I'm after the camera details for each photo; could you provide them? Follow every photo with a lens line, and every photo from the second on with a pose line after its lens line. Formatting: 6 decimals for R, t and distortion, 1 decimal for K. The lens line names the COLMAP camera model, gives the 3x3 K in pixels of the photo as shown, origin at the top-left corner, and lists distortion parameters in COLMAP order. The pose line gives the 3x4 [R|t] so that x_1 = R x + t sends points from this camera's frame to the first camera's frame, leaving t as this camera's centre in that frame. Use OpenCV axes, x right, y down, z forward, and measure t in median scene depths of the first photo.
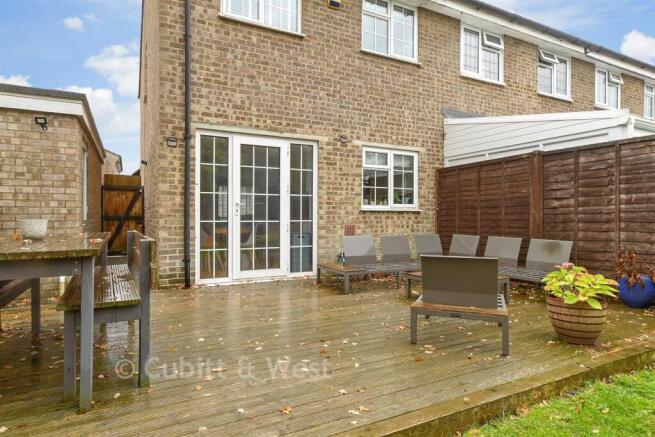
lens RADIAL K [[375.2, 0, 325.8], [0, 375.2, 219.1], [0, 0, 1]] dist [0.004739, 0.001736]
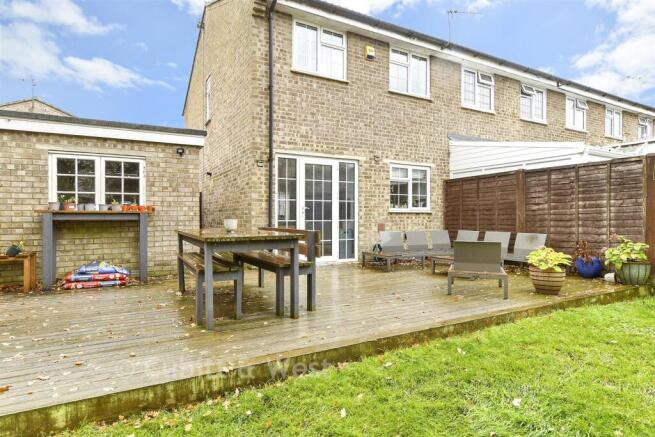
lens RADIAL K [[353.9, 0, 329.6], [0, 353.9, 218.4], [0, 0, 1]] dist [0.006316, 0.000059]
pose [[0.999701, -0.001981, 0.024389, -0.168747], [0.002002, 0.999998, -0.000845, -0.001068], [-0.024387, 0.000893, 0.999702, -0.275564]]
